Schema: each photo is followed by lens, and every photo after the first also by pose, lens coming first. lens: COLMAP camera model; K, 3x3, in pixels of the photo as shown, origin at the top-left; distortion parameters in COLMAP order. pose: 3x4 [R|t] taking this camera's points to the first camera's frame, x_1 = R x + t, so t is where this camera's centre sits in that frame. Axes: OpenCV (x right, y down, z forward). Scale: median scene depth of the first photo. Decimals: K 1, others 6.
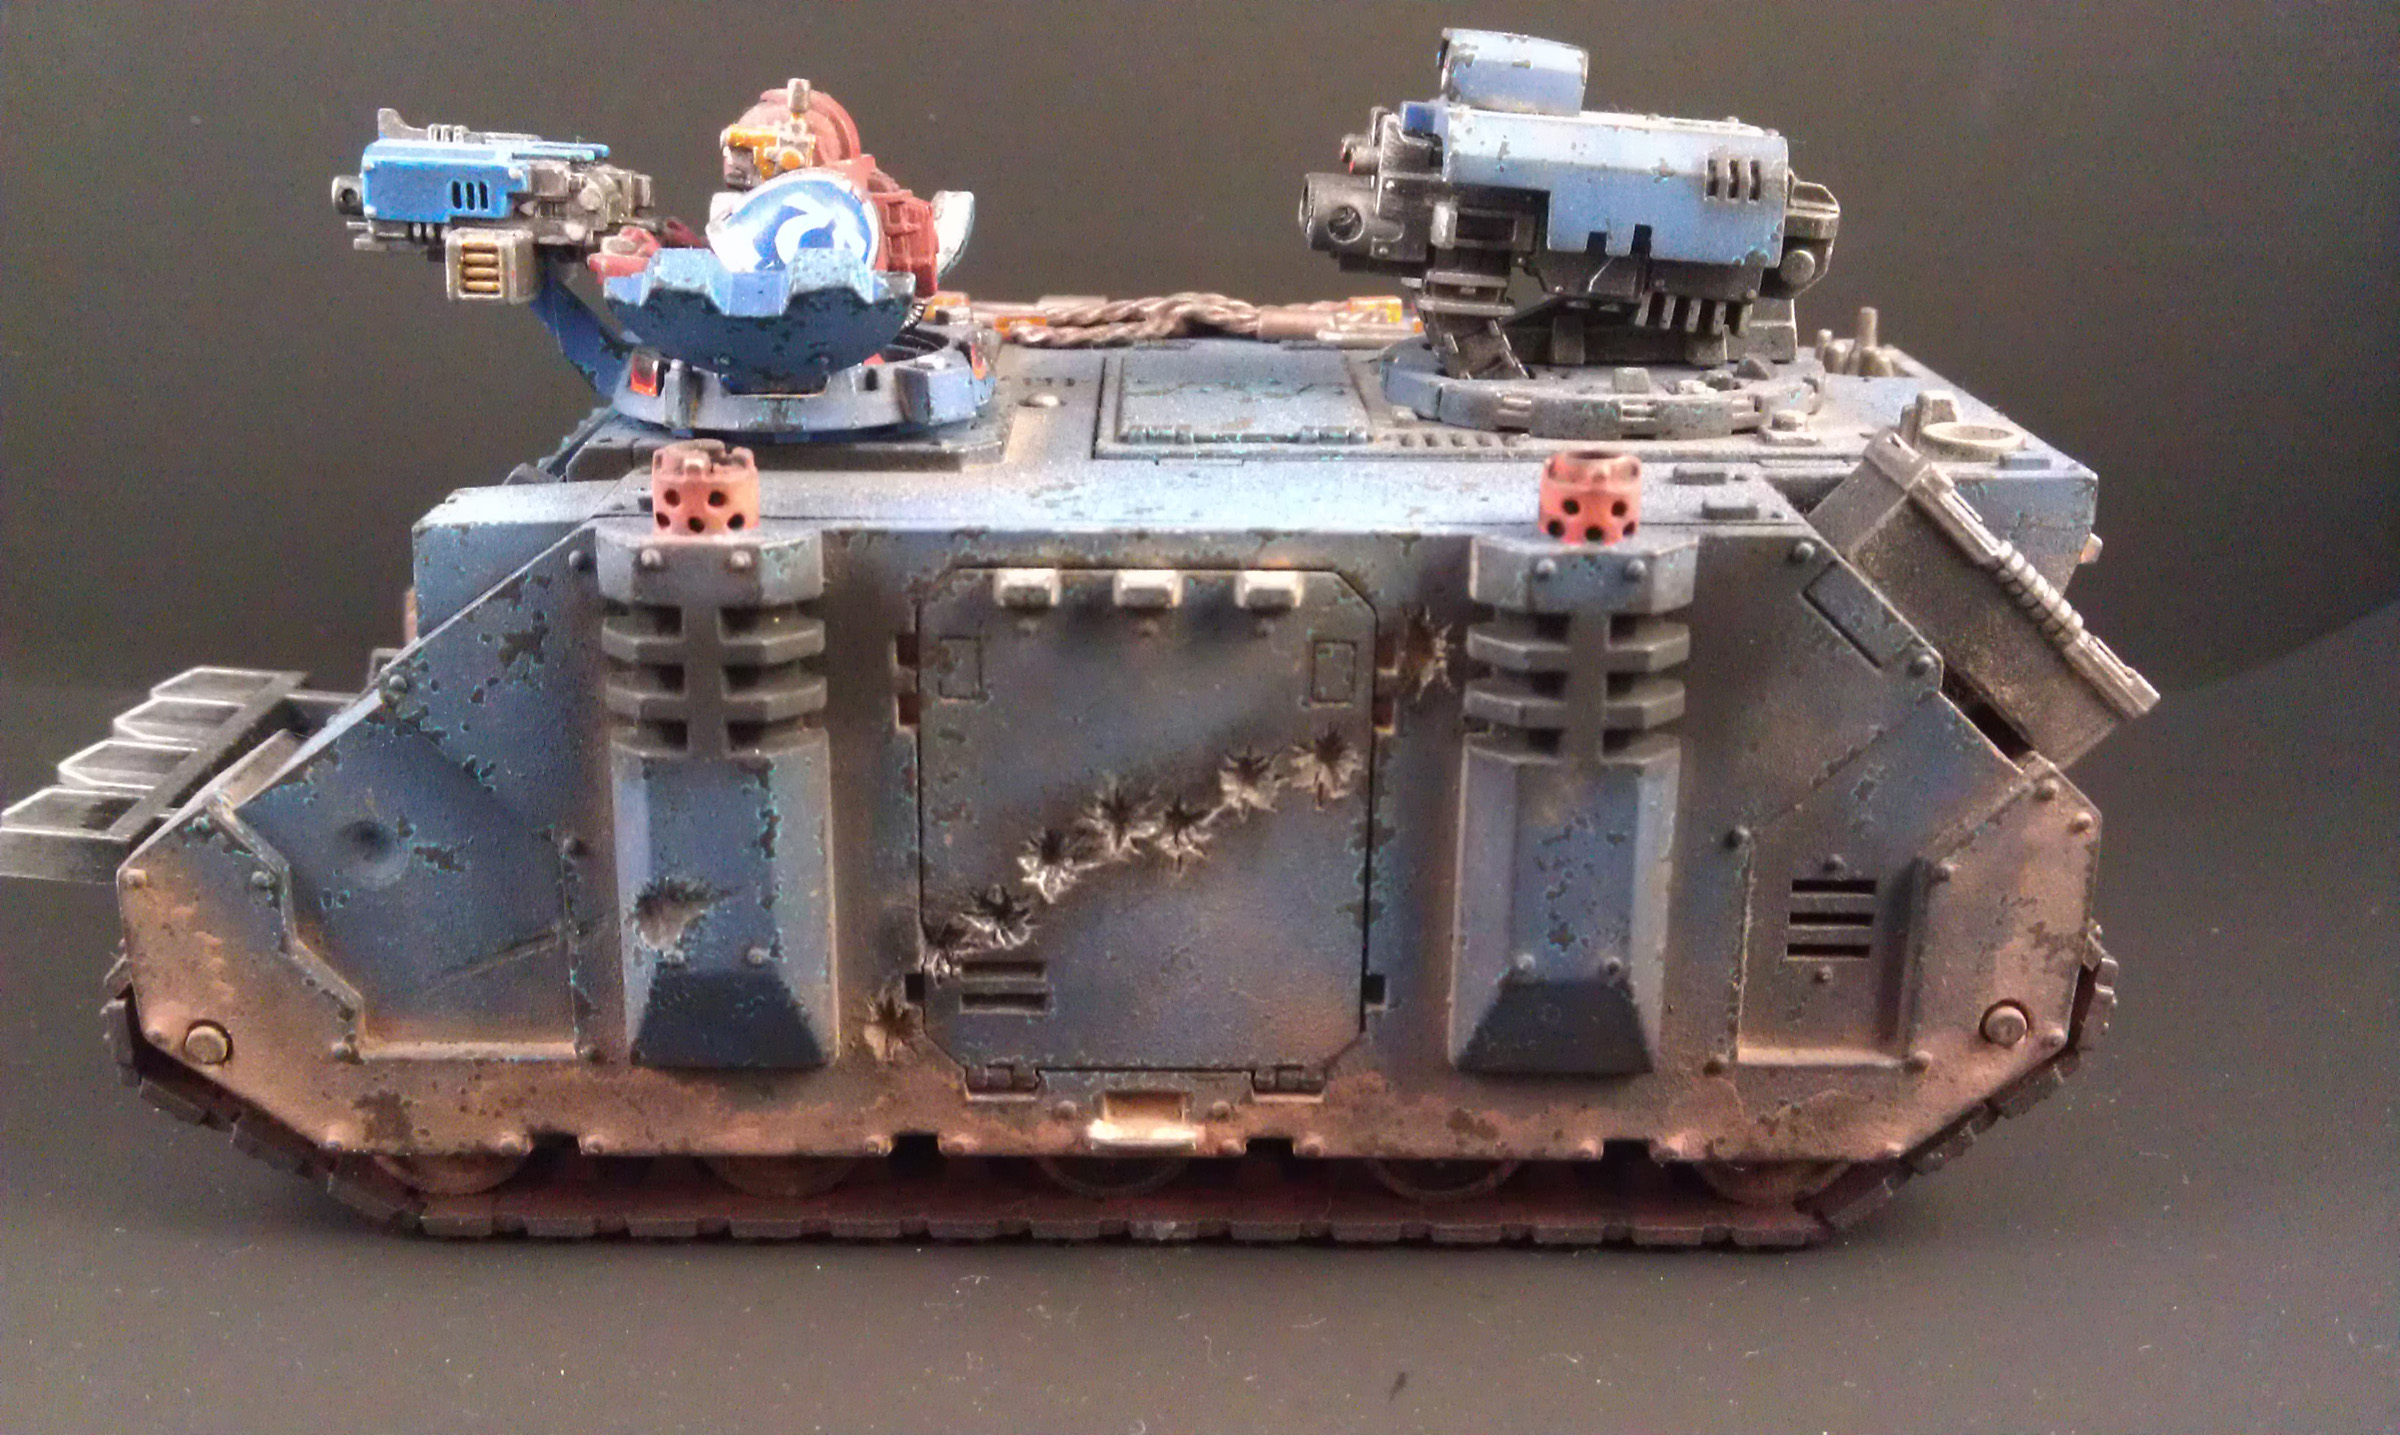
lens RADIAL K [[2521.4, 0, 1200.0], [0, 2521.4, 717.5], [0, 0, 1]] dist [0.103175, -0.268051]
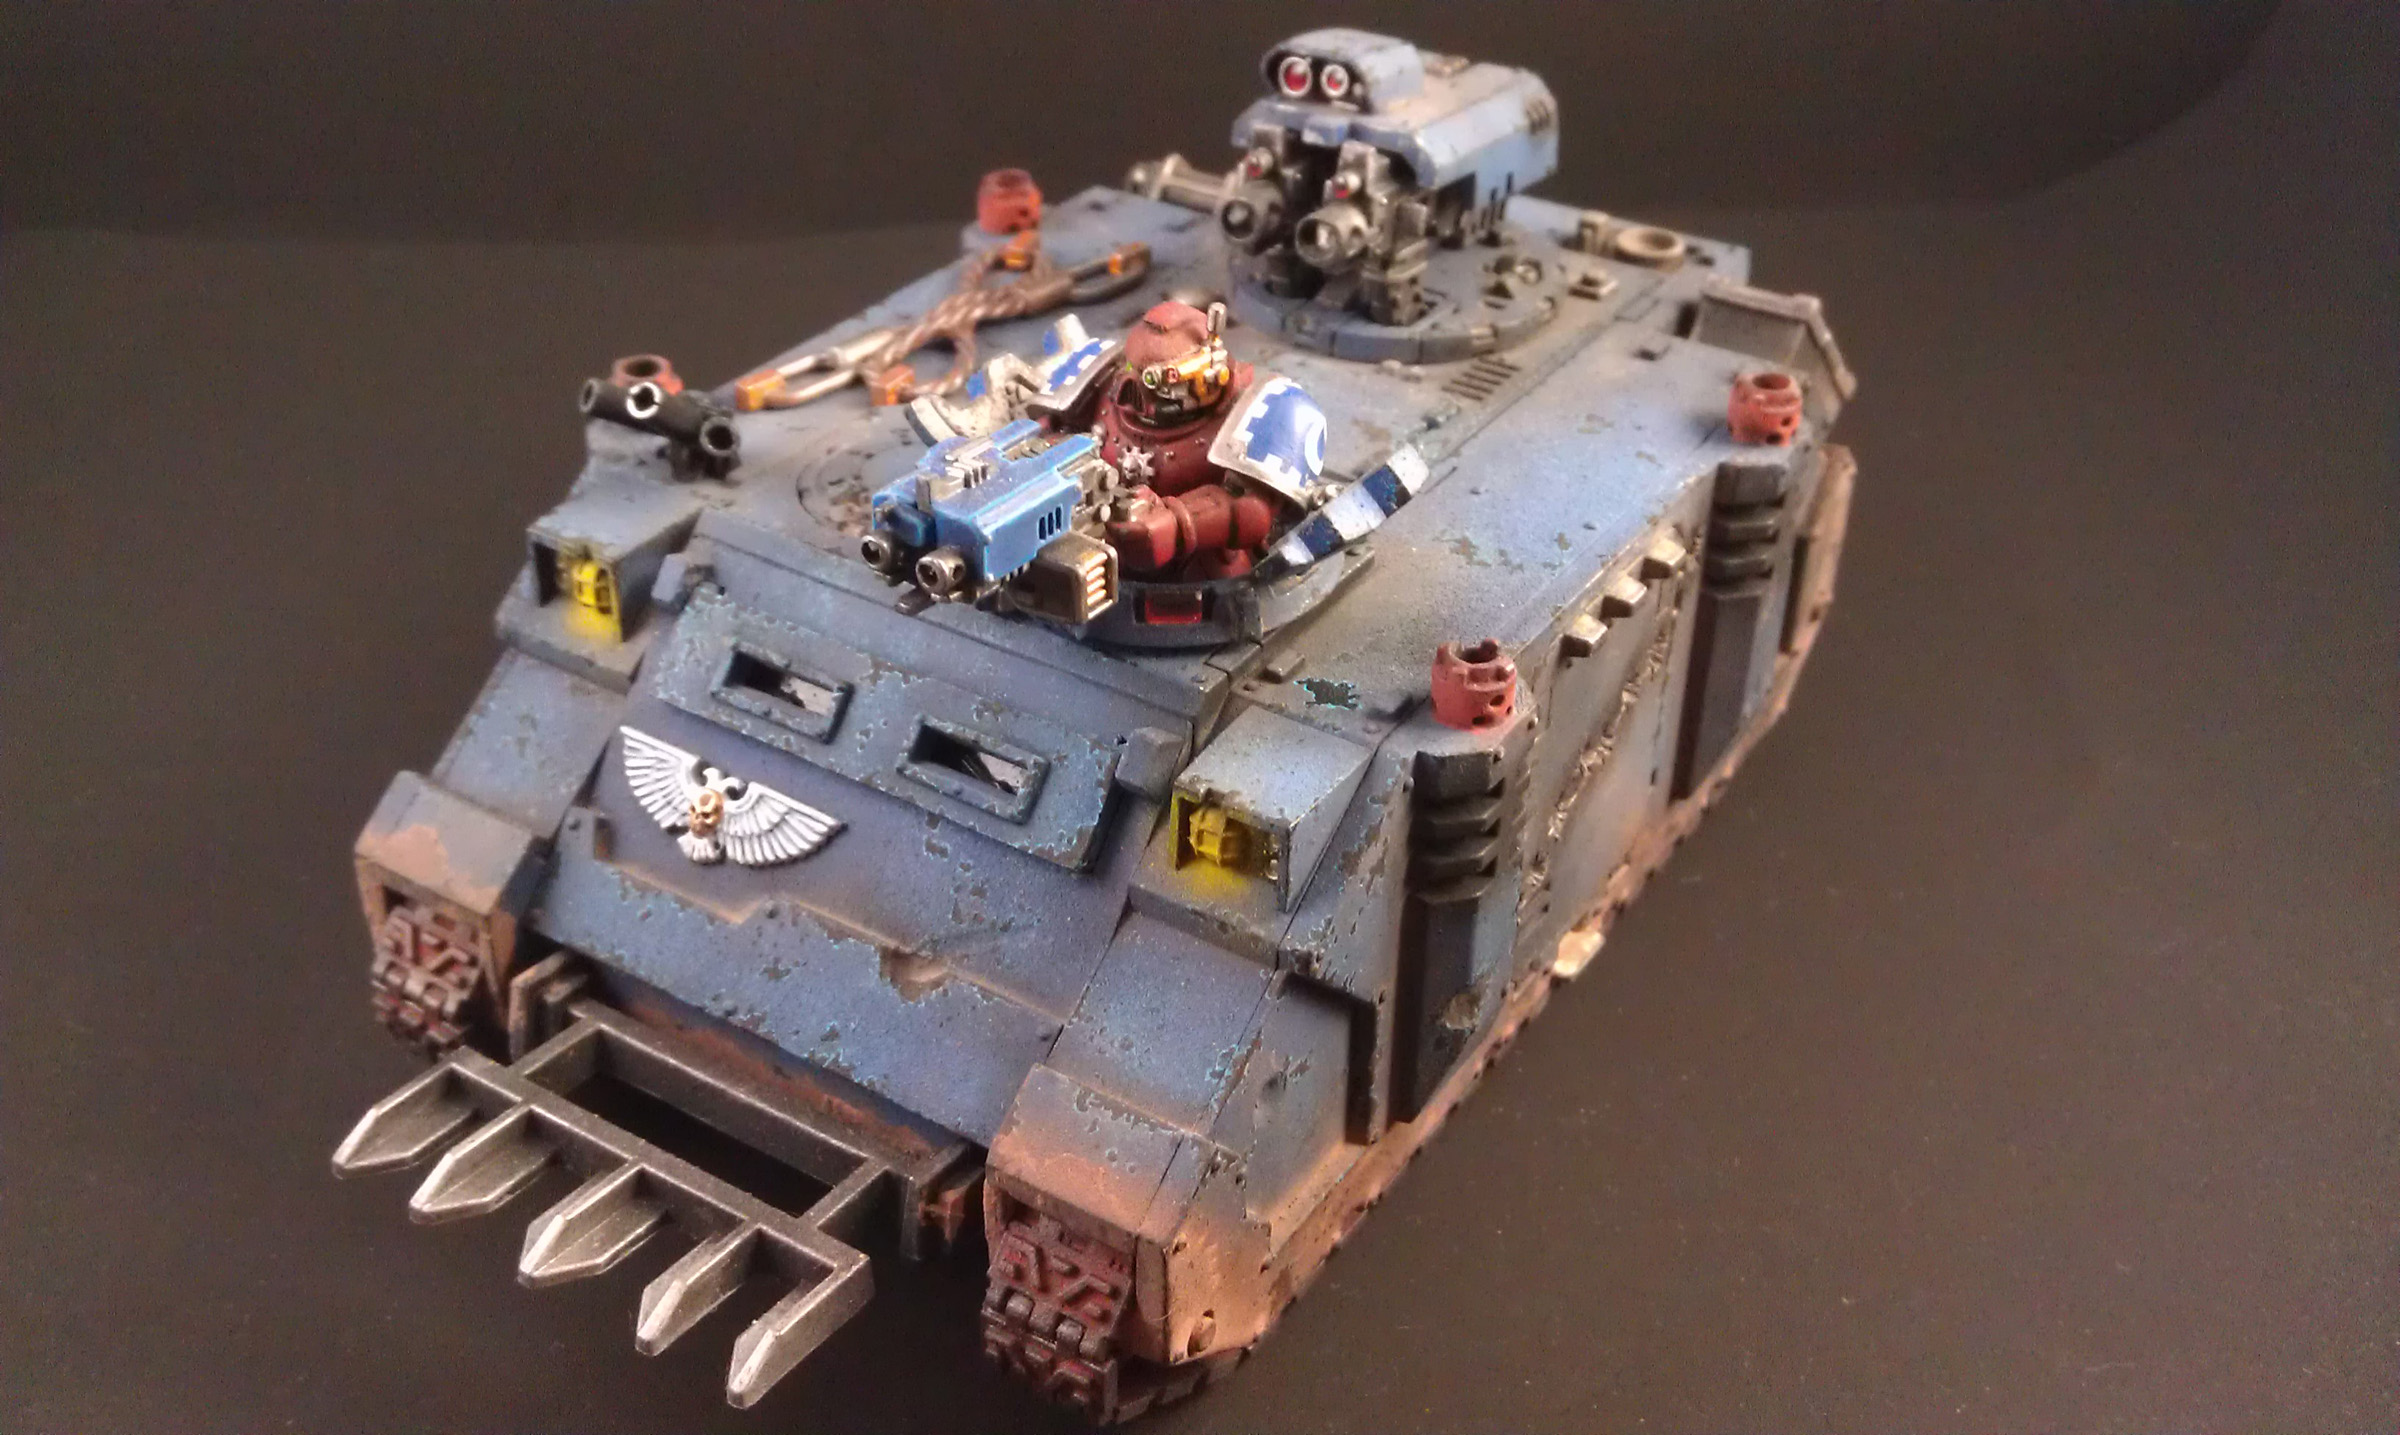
lens RADIAL K [[2511.6, 0, 1200.0], [0, 2511.6, 717.5], [0, 0, 1]] dist [0.094070, -0.000008]
pose [[0.536420, -0.465505, 0.703959, -1.039513], [0.251443, 0.884395, 0.393221, -0.538376], [-0.805624, -0.033926, 0.591455, 0.364807]]
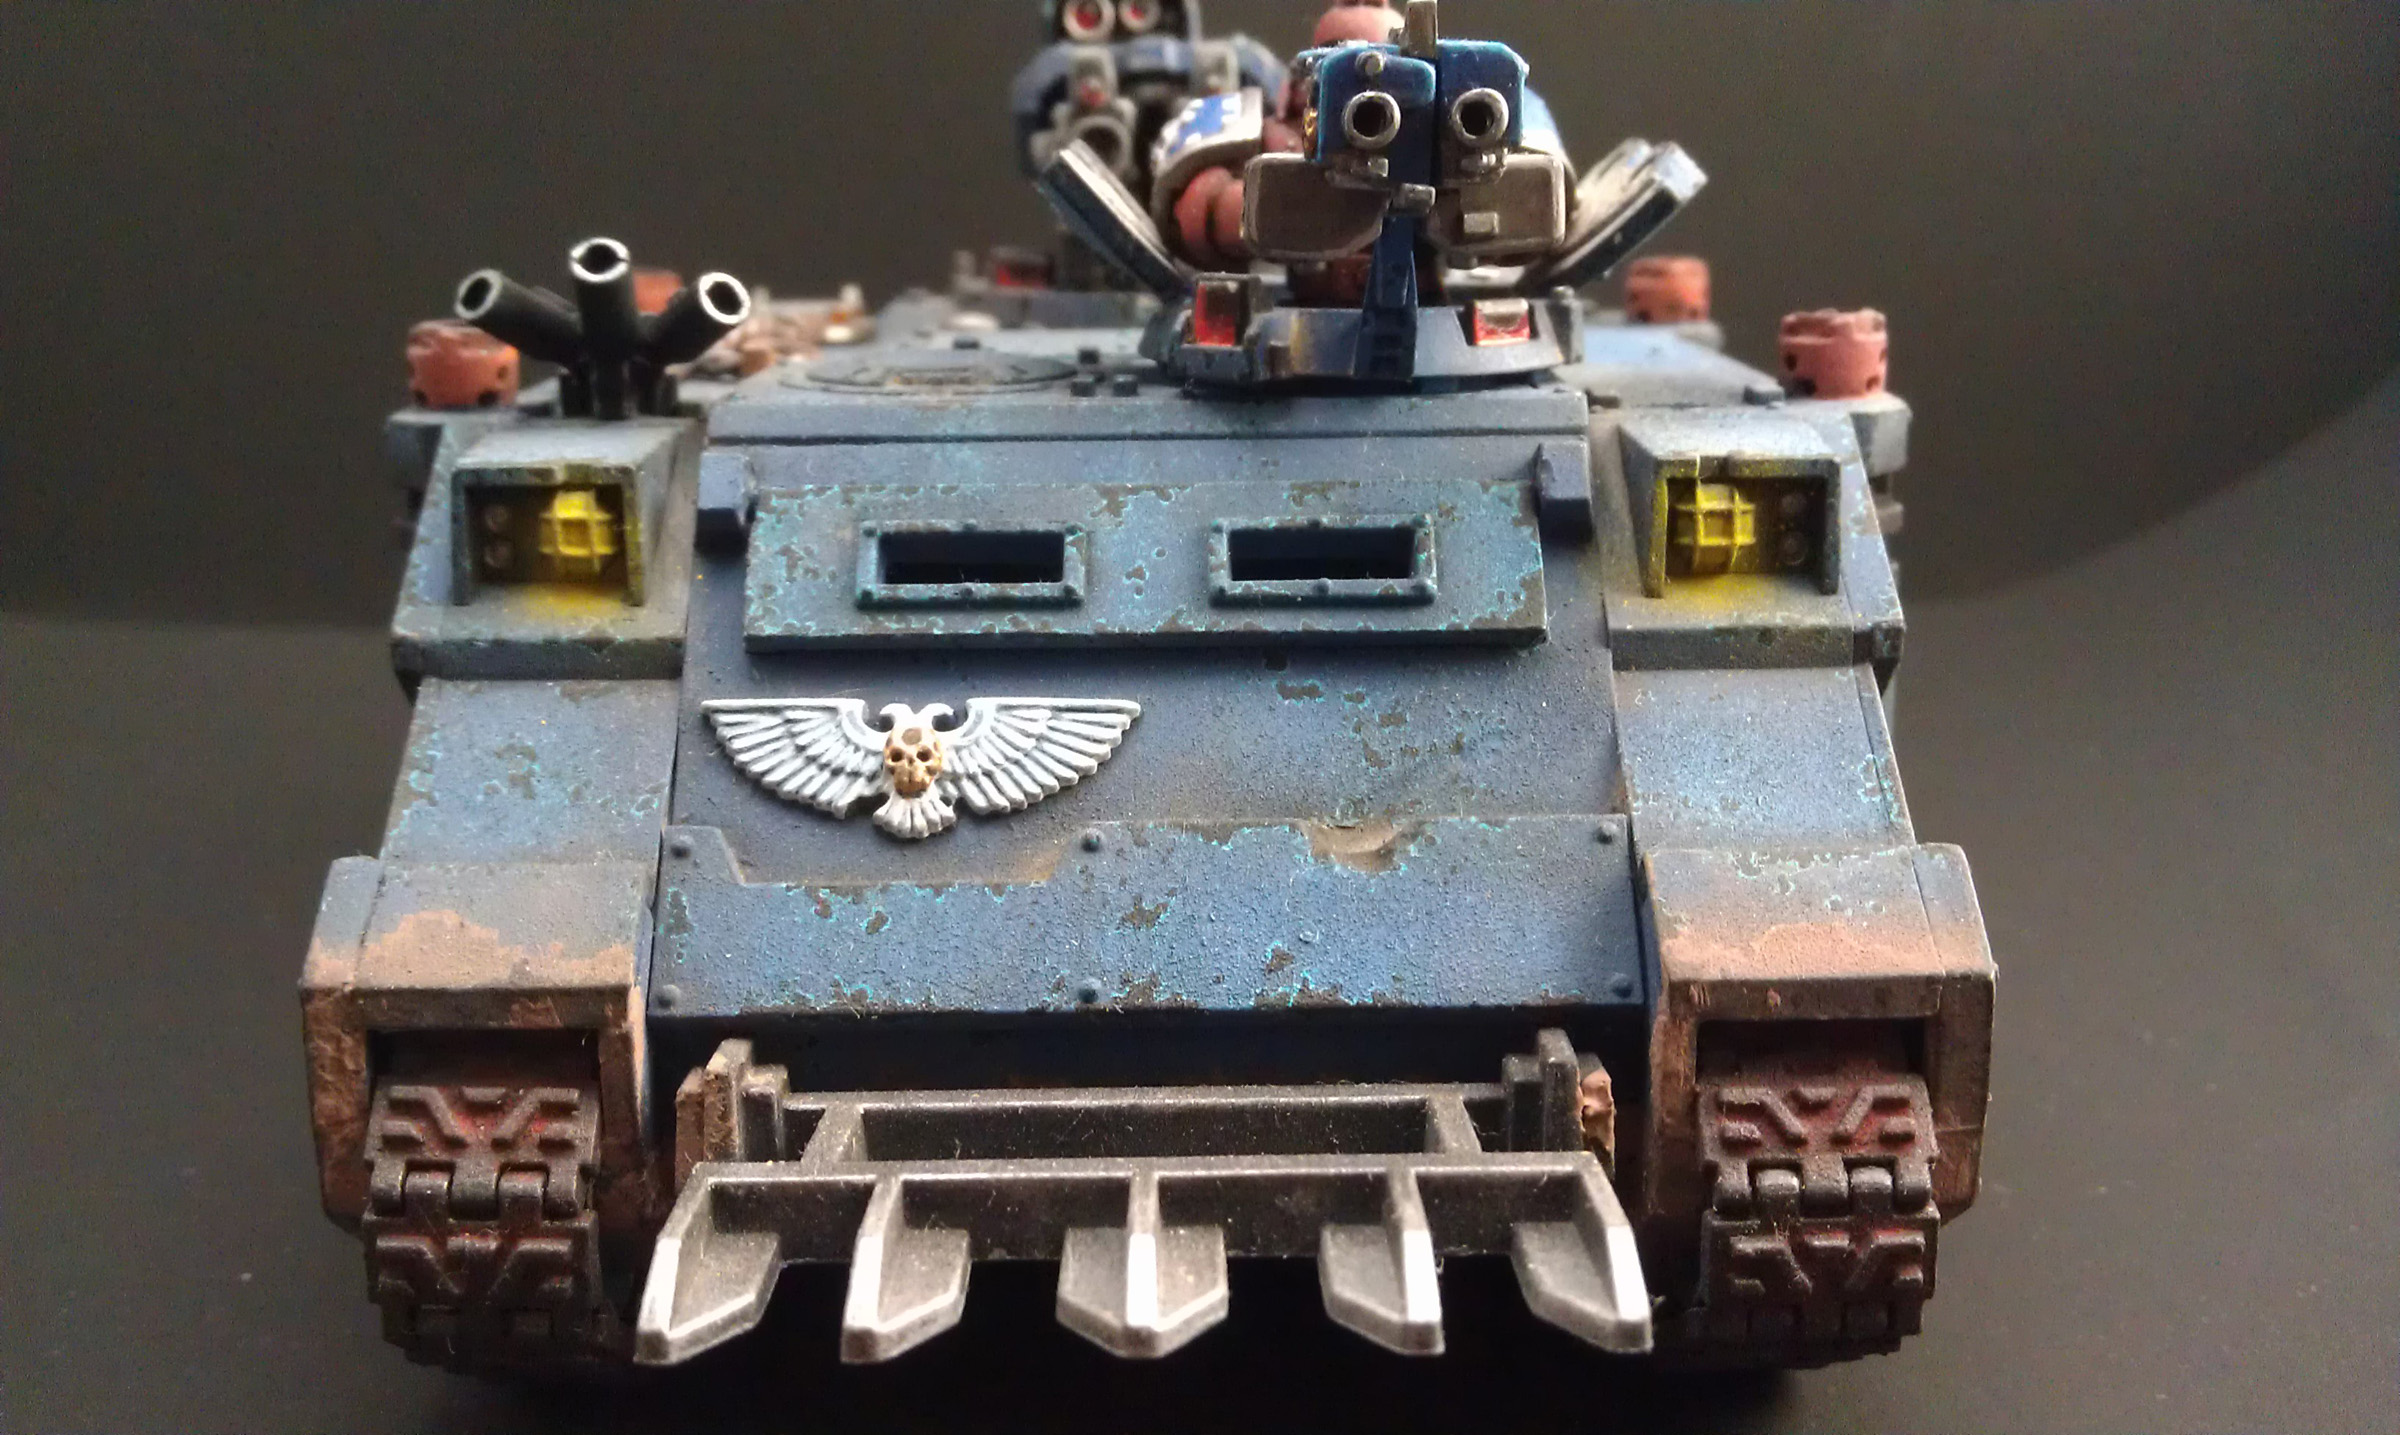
lens RADIAL K [[2511.6, 0, 1200.0], [0, 2511.6, 717.5], [0, 0, 1]] dist [0.094070, -0.000008]
pose [[-0.018854, -0.236443, 0.971462, -1.099268], [0.321759, 0.918511, 0.229800, -0.247355], [-0.946634, 0.316910, 0.058760, 1.130456]]
